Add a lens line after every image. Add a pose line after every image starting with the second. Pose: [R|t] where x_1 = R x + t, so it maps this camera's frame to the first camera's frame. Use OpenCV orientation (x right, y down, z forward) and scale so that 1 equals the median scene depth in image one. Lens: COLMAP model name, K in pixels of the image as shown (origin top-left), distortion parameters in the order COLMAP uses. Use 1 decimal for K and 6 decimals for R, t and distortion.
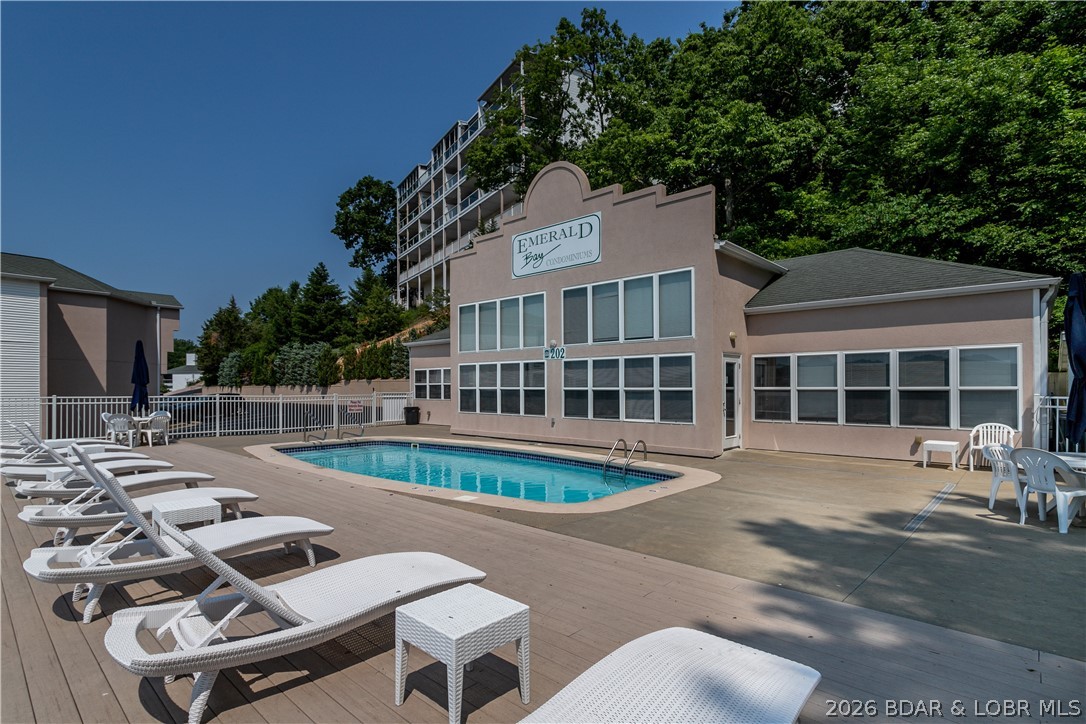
lens RADIAL K [[539.6, 0, 543.0], [0, 539.6, 362.0], [0, 0, 1]] dist [0.006446, 0.001370]
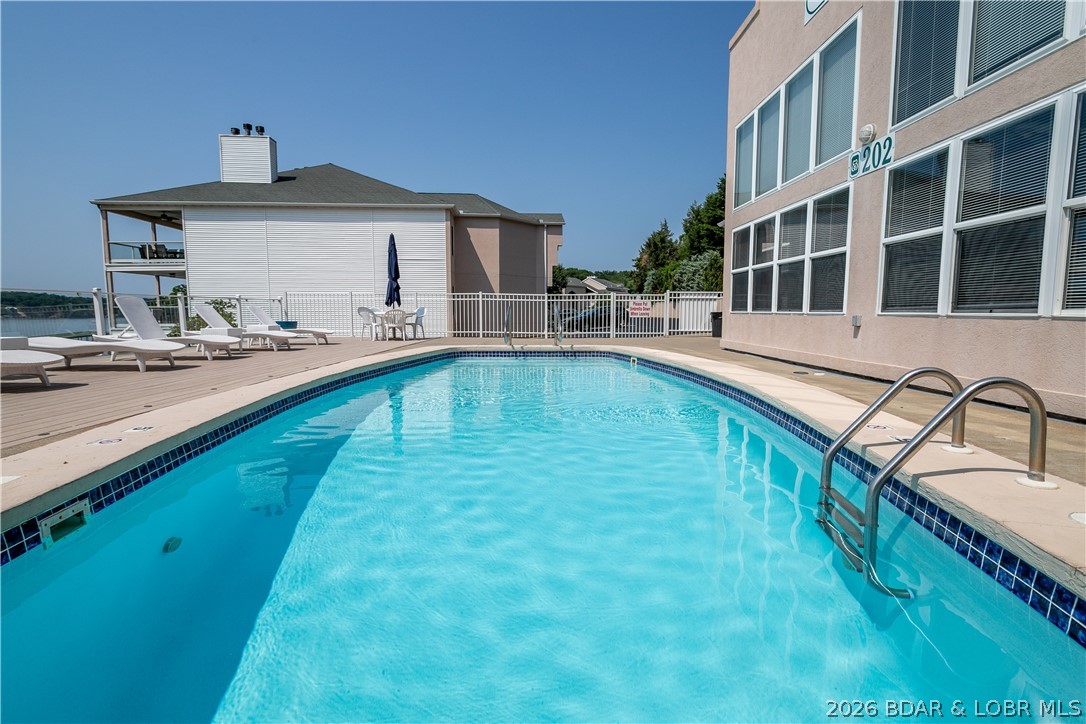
lens RADIAL K [[522.0, 0, 543.0], [0, 522.0, 362.0], [0, 0, 1]] dist [0.008173, 0.000182]
pose [[0.682368, 0.070785, -0.727574, 0.094233], [0.034649, 0.991050, 0.128914, 0.048160], [0.730188, -0.113176, 0.673808, 0.333679]]
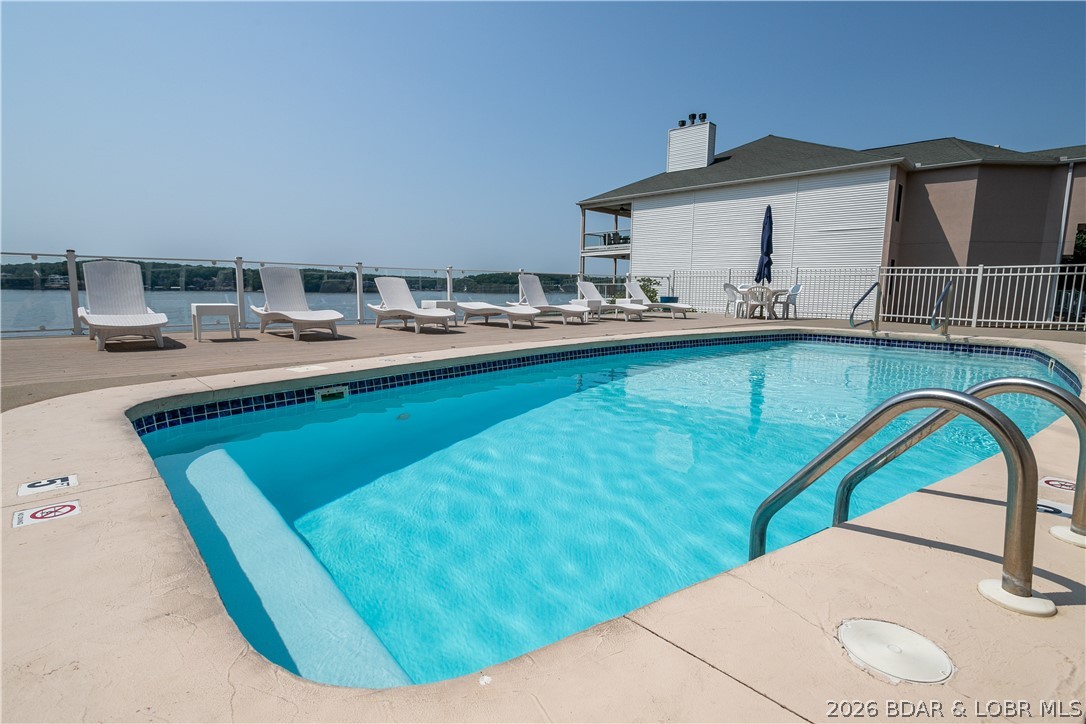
lens RADIAL K [[533.0, 0, 536.3], [0, 533.0, 361.3], [0, 0, 1]] dist [0.005550, 0.000724]
pose [[-0.076145, 0.136872, -0.987658, 0.141355], [0.037061, 0.990238, 0.134372, 0.053551], [0.996408, -0.026372, -0.080475, 0.419011]]
